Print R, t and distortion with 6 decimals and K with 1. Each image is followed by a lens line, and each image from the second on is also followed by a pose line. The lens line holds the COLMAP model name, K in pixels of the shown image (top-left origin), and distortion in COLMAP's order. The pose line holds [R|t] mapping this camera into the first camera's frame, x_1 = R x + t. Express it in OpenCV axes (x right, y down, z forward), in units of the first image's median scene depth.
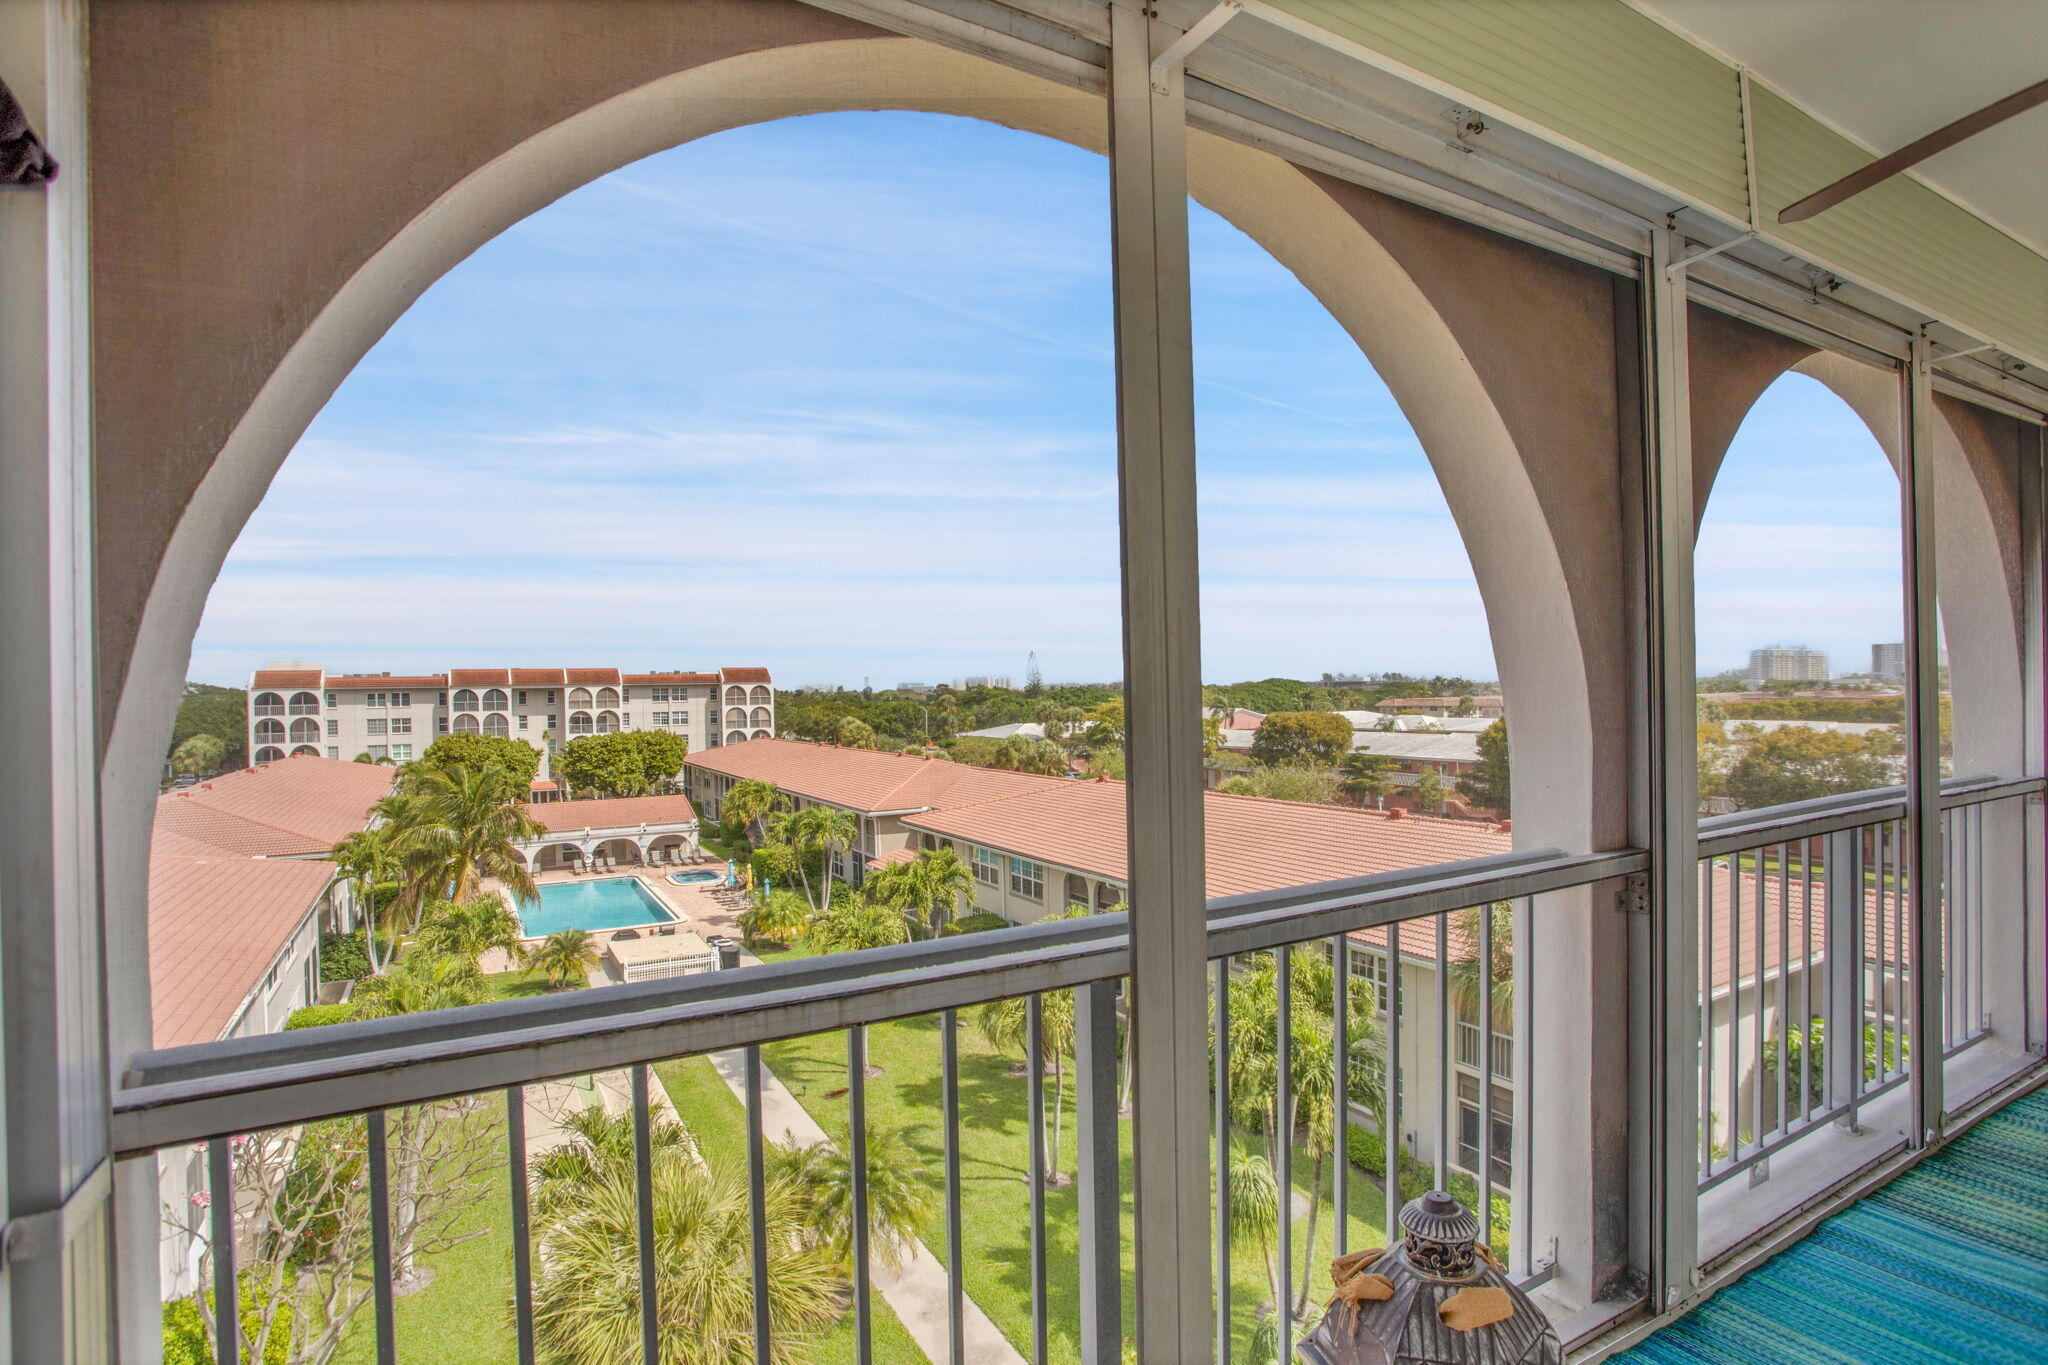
lens RADIAL K [[1001.9, 0, 1015.7], [0, 1001.9, 687.5], [0, 0, 1]] dist [-0.063970, 0.025493]
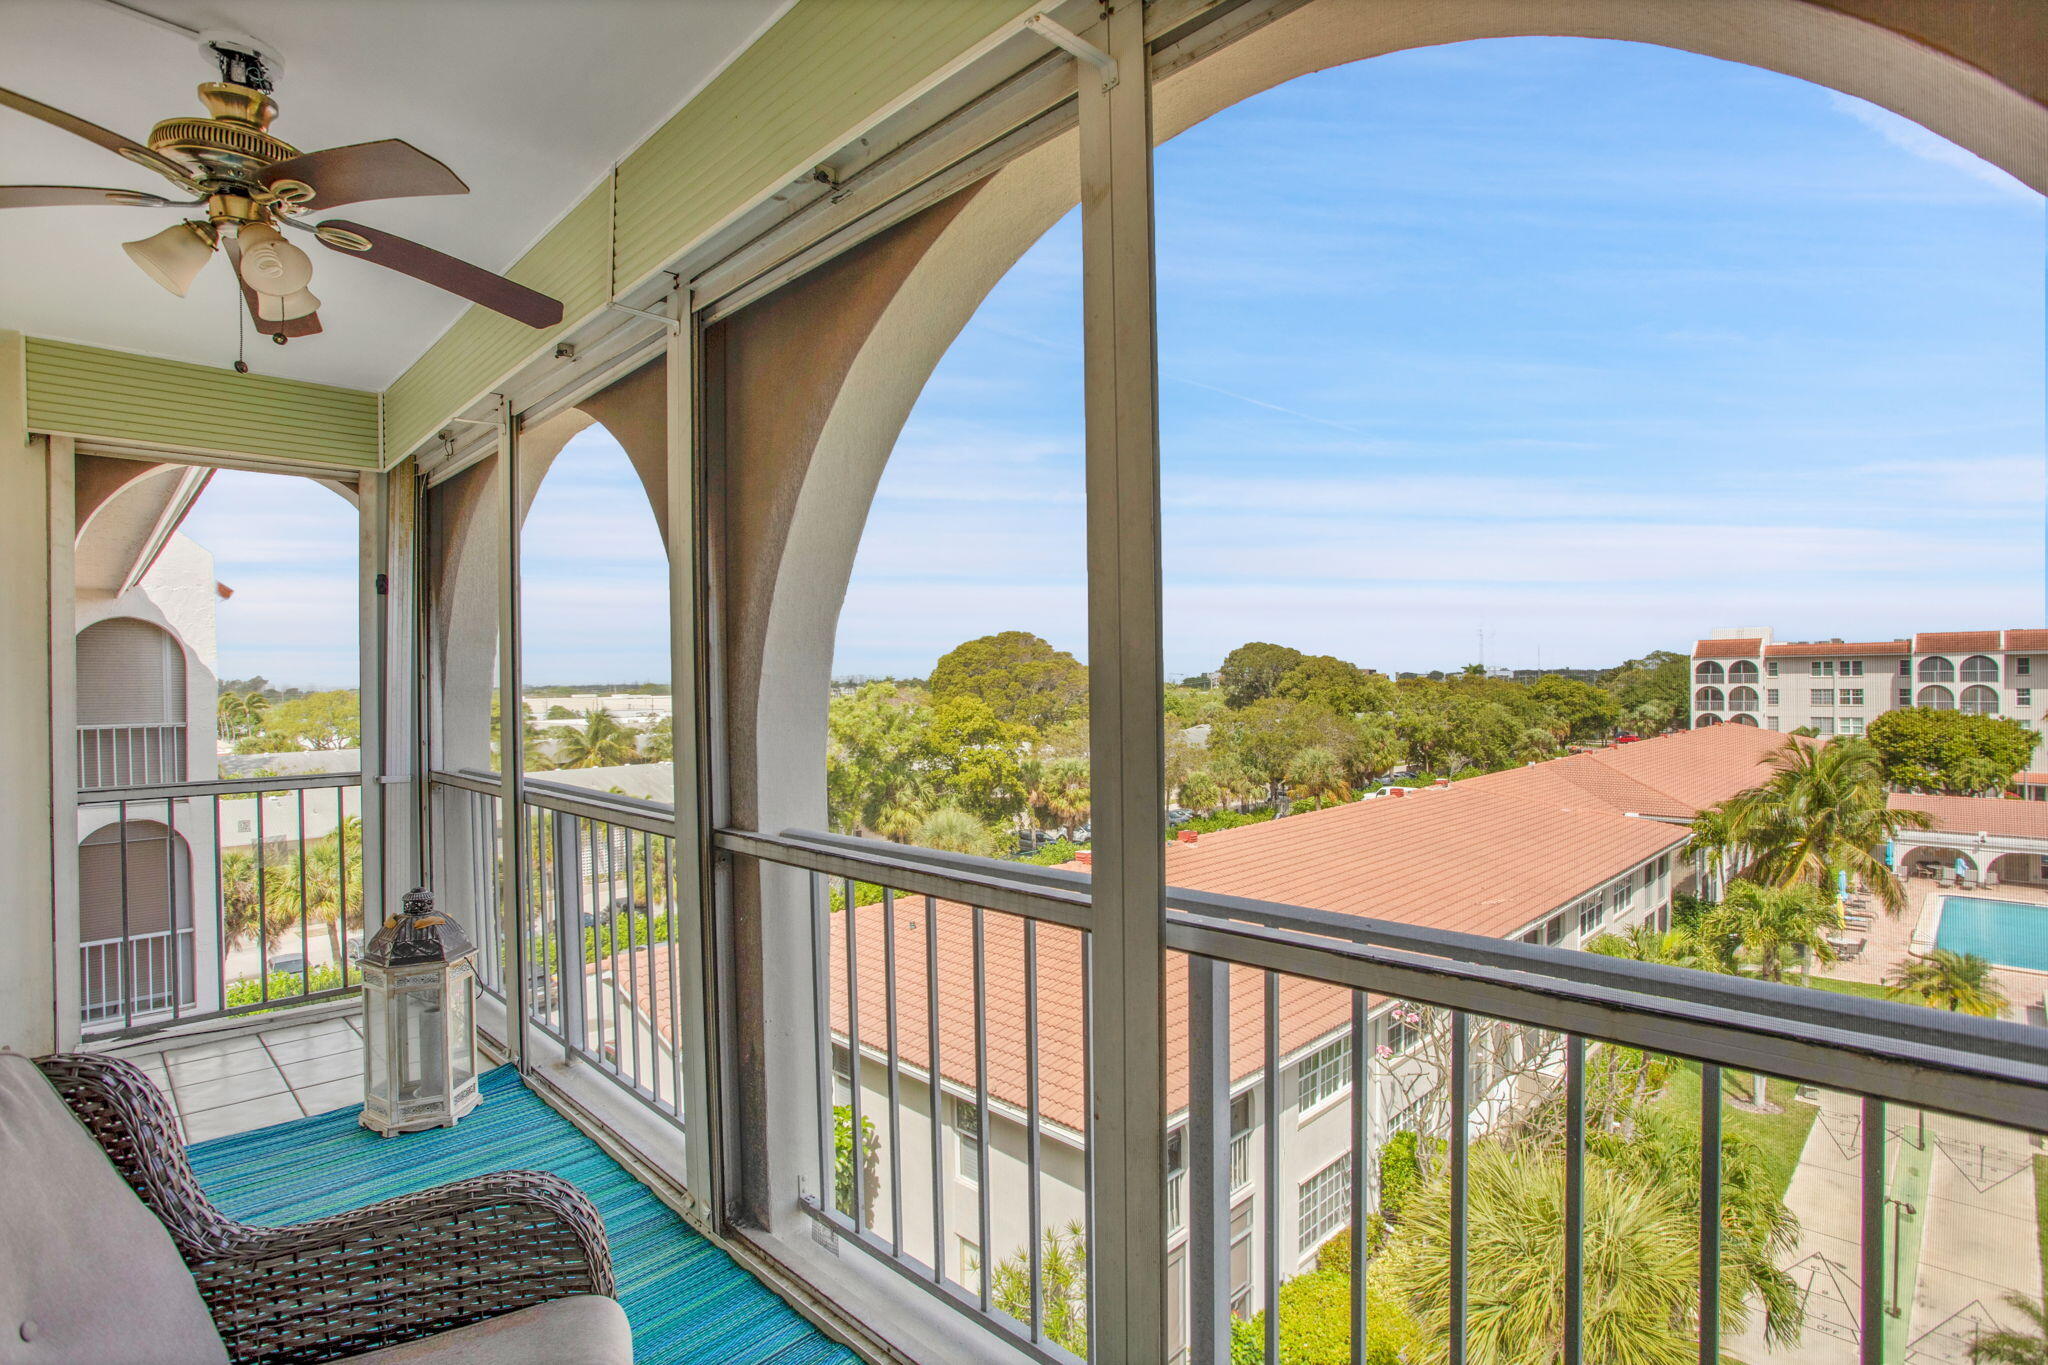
lens RADIAL K [[1001.9, 0, 1015.7], [0, 1001.9, 687.5], [0, 0, 1]] dist [-0.063970, 0.025493]
pose [[0.258788, 0.020675, -0.965713, 0.040517], [0.011442, 0.999635, 0.024468, -0.000703], [0.965866, -0.017382, 0.258457, 0.019756]]
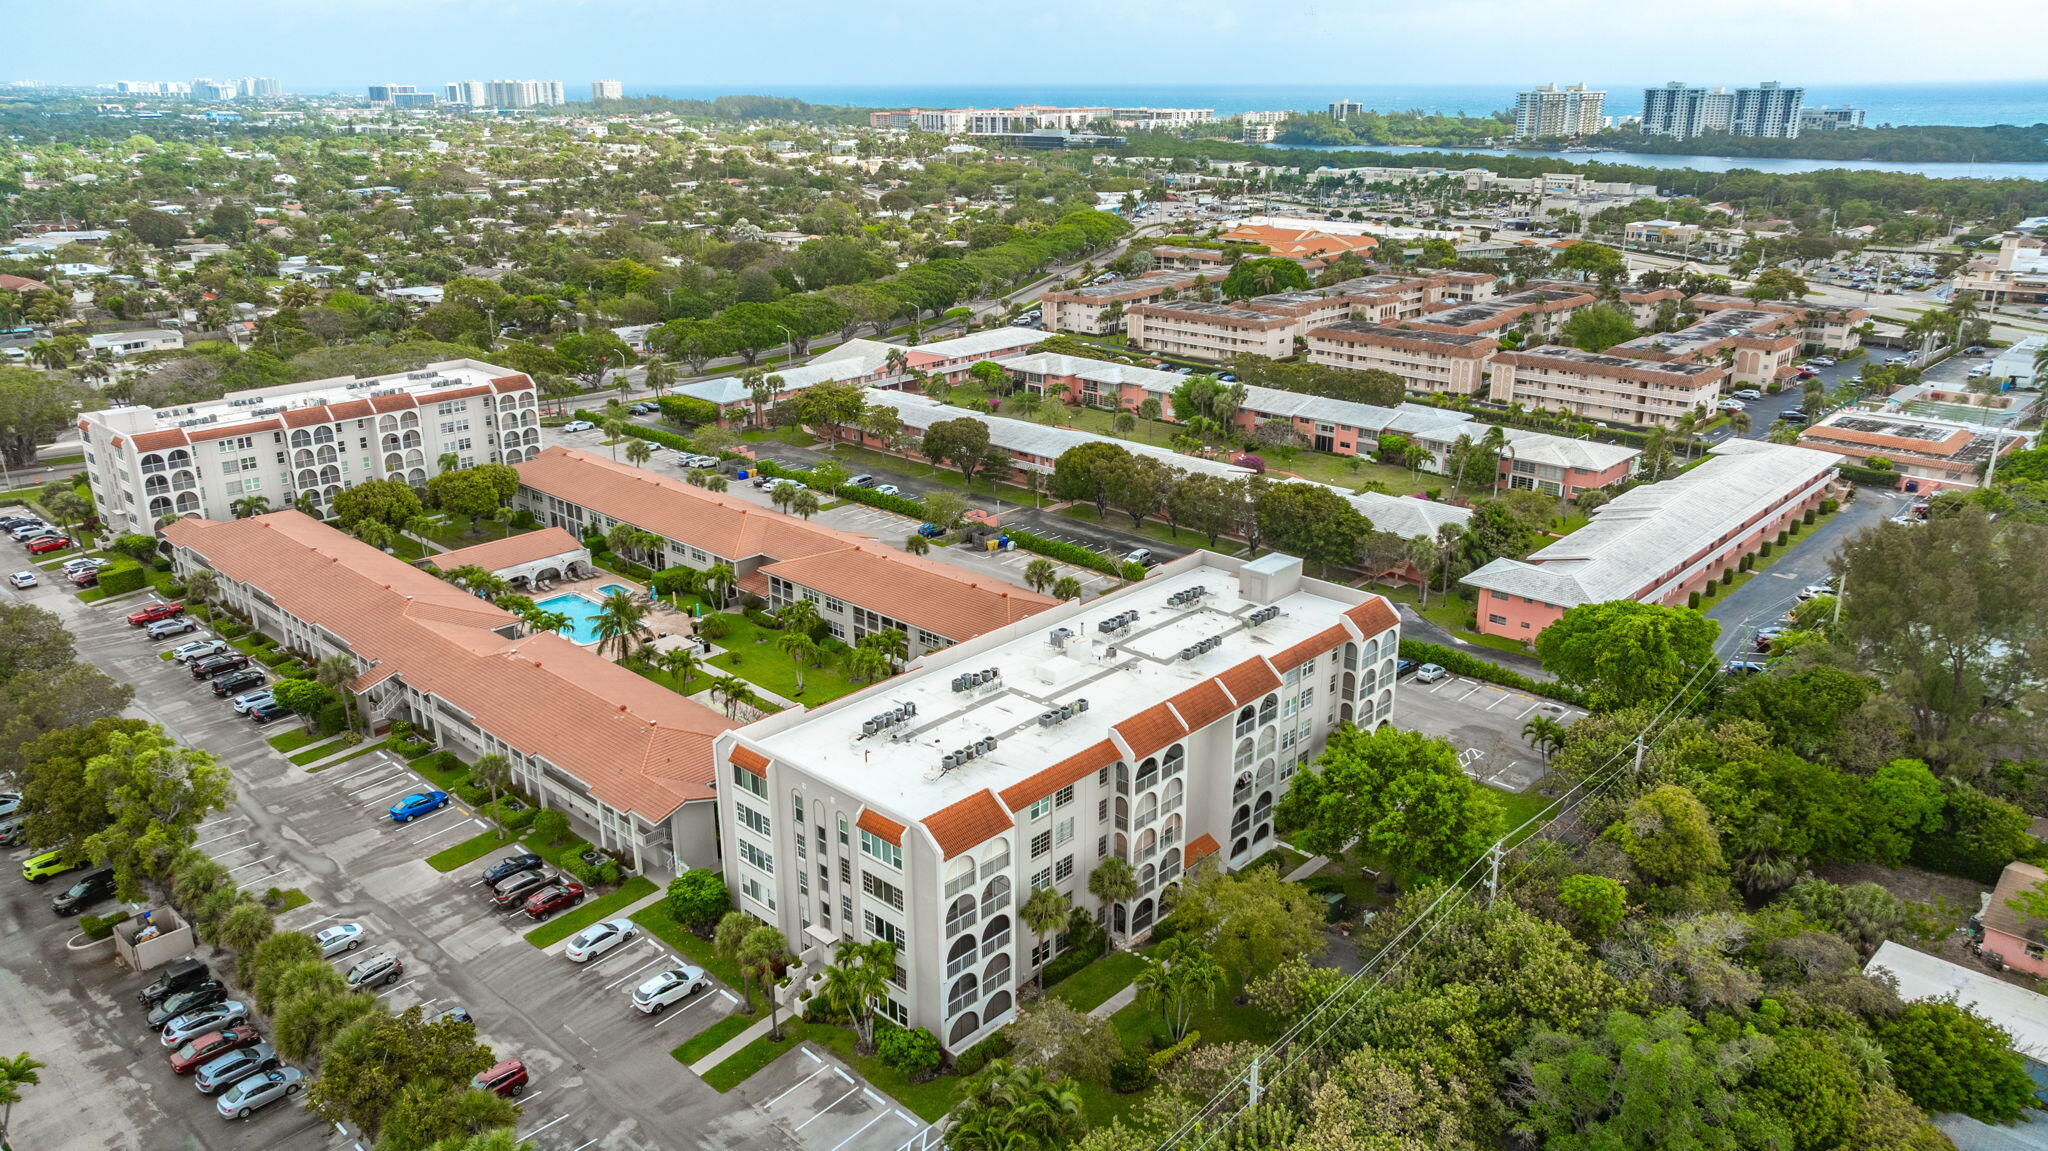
lens RADIAL K [[1437.5, 0, 1015.2], [0, 1437.5, 572.5], [0, 0, 1]] dist [-0.005827, 0.003500]
pose [[0.953449, -0.085601, 0.289151, -0.250935], [-0.011610, 0.947733, 0.318853, -0.415915], [-0.301332, -0.307367, 0.902621, -0.941390]]
